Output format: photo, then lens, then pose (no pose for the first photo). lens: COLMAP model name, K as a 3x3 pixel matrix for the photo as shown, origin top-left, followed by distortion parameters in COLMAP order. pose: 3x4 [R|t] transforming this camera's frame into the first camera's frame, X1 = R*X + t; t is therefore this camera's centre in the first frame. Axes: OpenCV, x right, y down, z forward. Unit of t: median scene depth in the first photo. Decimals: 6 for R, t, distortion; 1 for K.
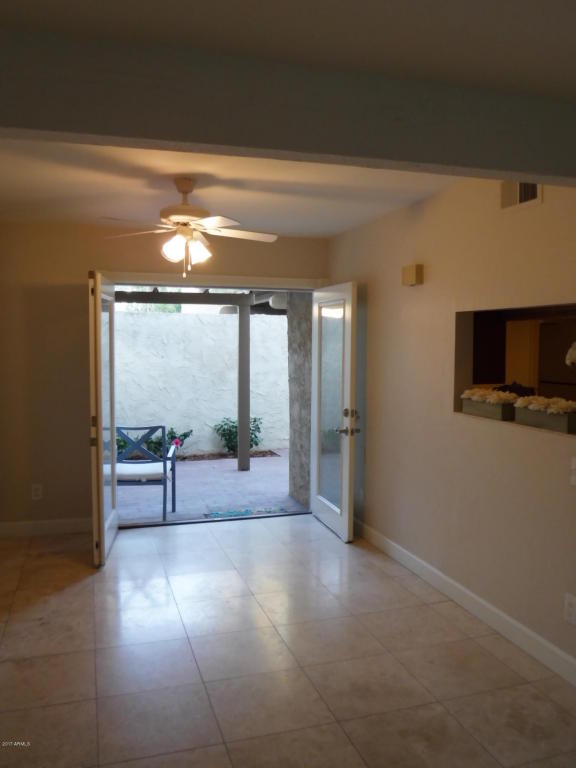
lens RADIAL K [[651.3, 0, 288.0], [0, 651.3, 384.0], [0, 0, 1]] dist [-0.072579, -0.005403]
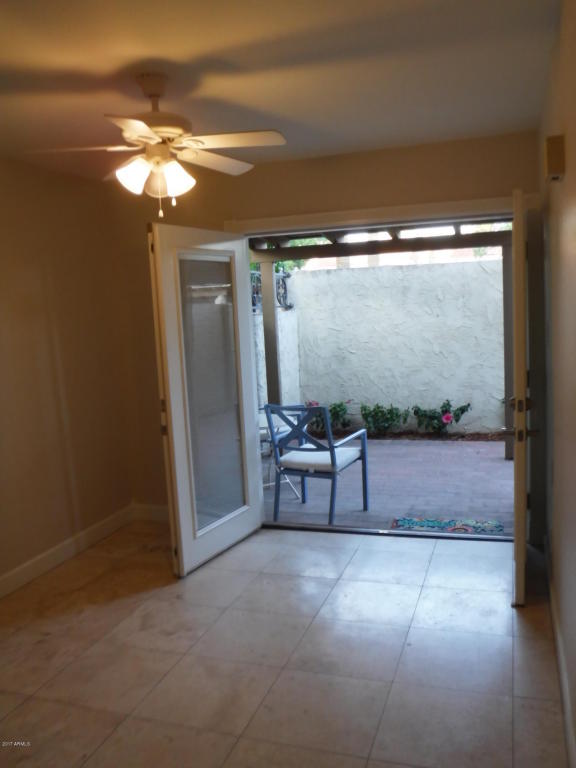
lens RADIAL K [[651.3, 0, 288.0], [0, 651.3, 384.0], [0, 0, 1]] dist [-0.072579, -0.005403]
pose [[0.804705, 0.023102, -0.593225, 0.154409], [0.017645, 0.997870, 0.062795, -0.009395], [0.593413, -0.060999, 0.802584, 0.205105]]
